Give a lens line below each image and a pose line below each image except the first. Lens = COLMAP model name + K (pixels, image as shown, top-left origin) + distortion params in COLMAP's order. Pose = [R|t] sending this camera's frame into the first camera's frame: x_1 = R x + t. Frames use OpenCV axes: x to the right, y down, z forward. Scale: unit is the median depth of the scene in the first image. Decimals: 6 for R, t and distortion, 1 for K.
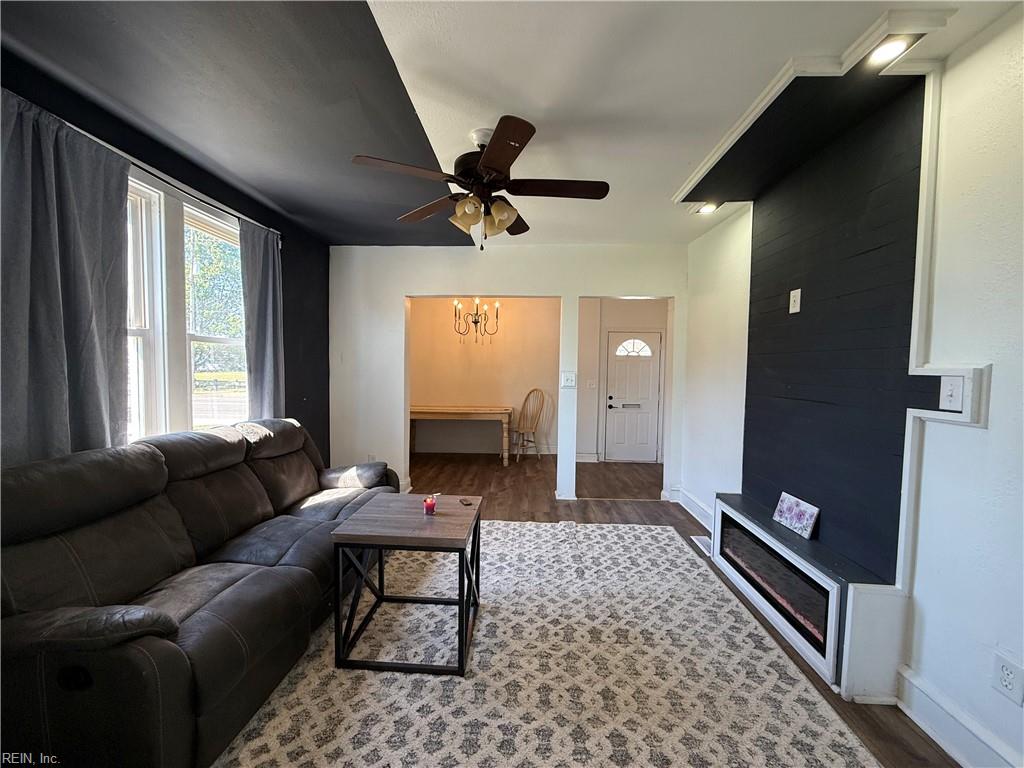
lens RADIAL K [[411.6, 0, 512.0], [0, 411.6, 384.0], [0, 0, 1]] dist [-0.000190, -0.000020]
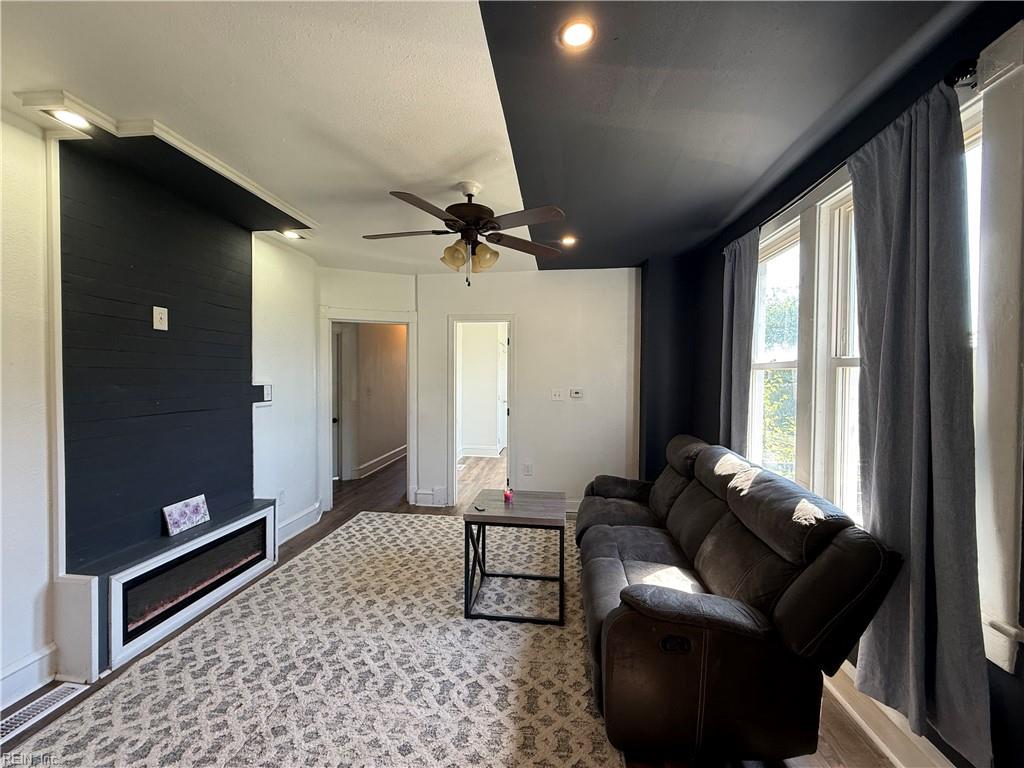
lens RADIAL K [[411.6, 0, 512.0], [0, 411.6, 384.0], [0, 0, 1]] dist [-0.000190, -0.000020]
pose [[-0.997002, -0.027291, 0.072401, -0.273599], [-0.022526, 0.997577, 0.065828, -0.135521], [-0.074022, 0.064000, -0.995201, 2.111117]]
